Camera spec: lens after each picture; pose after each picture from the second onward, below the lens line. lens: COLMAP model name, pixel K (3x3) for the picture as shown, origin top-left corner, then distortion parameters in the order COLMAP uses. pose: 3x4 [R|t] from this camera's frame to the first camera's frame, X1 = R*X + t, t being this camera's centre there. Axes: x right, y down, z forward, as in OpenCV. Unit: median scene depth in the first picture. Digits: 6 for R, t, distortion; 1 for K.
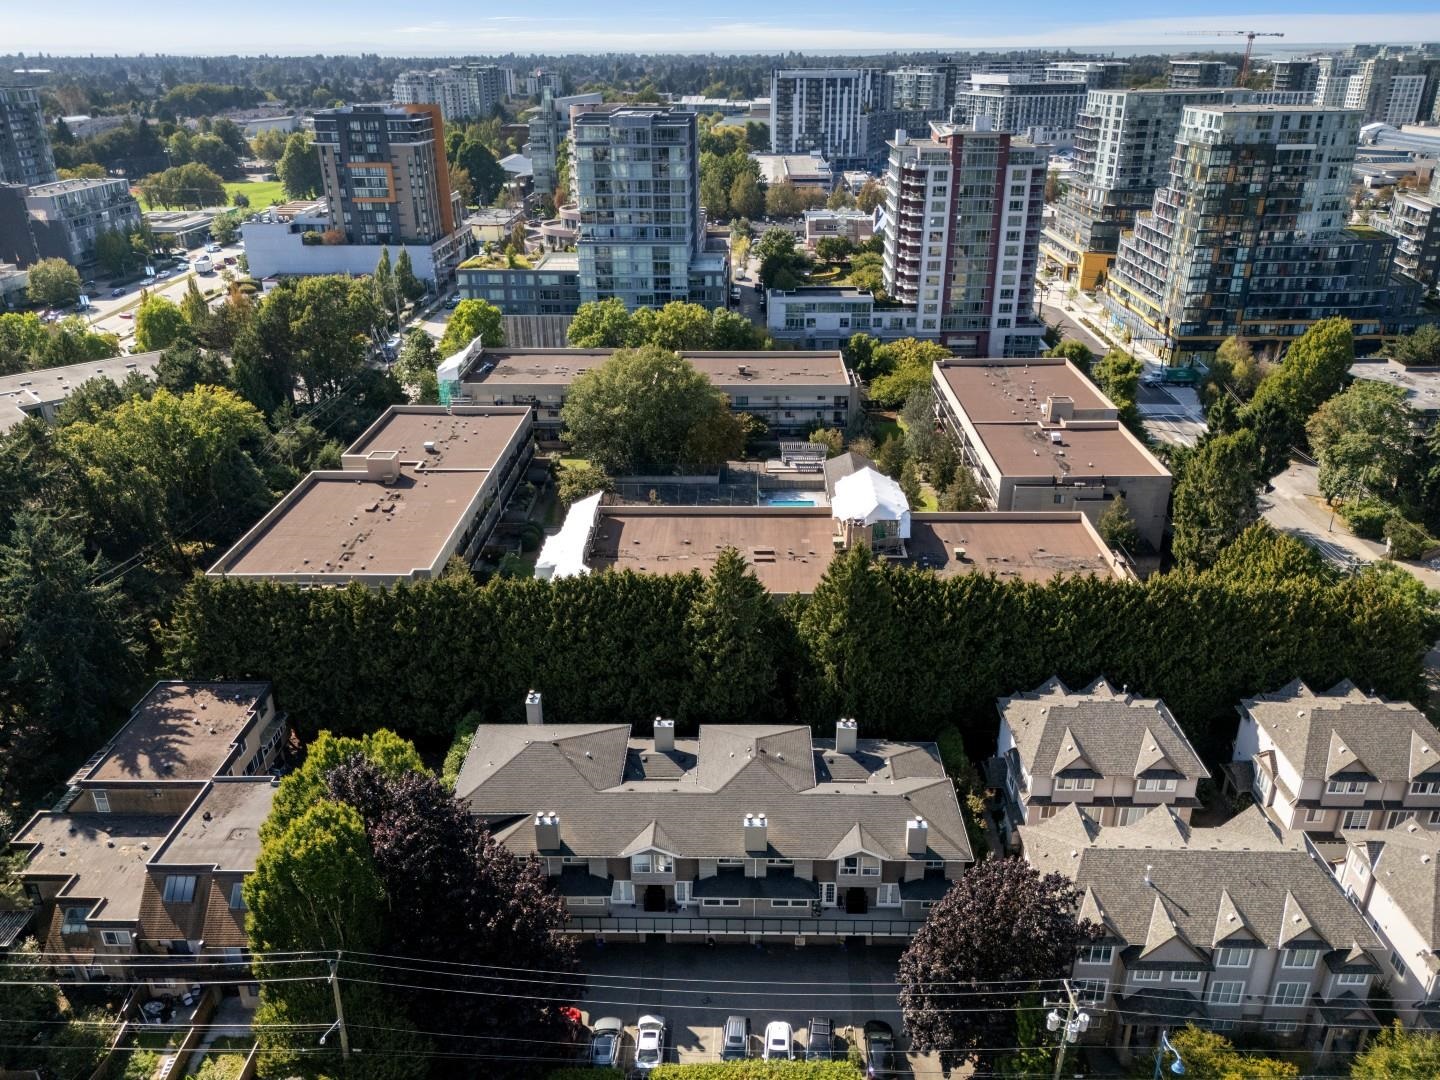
lens RADIAL K [[1081.4, 0, 718.1], [0, 1081.4, 545.5], [0, 0, 1]] dist [0.054683, -0.042040]
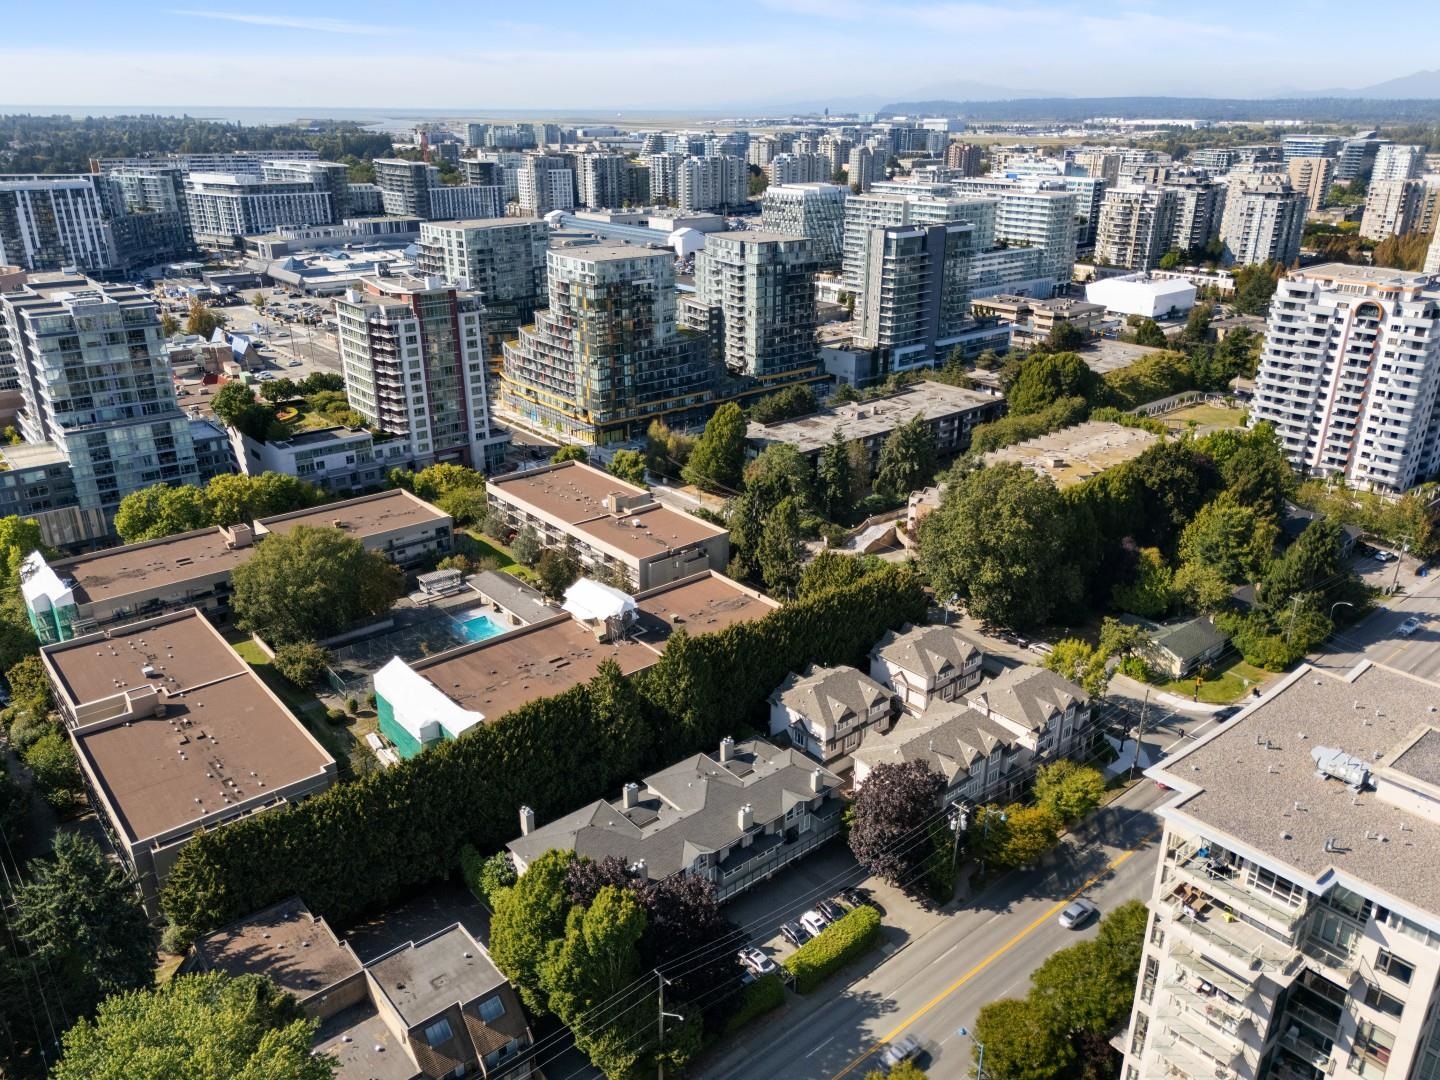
lens RADIAL K [[1081.4, 0, 722.0], [0, 1081.4, 538.6], [0, 0, 1]] dist [0.054683, -0.042040]
pose [[0.747576, -0.239116, 0.619640, -0.315998], [0.270495, 0.961680, 0.044765, -0.075140], [-0.606600, 0.134144, 0.783608, -0.100849]]
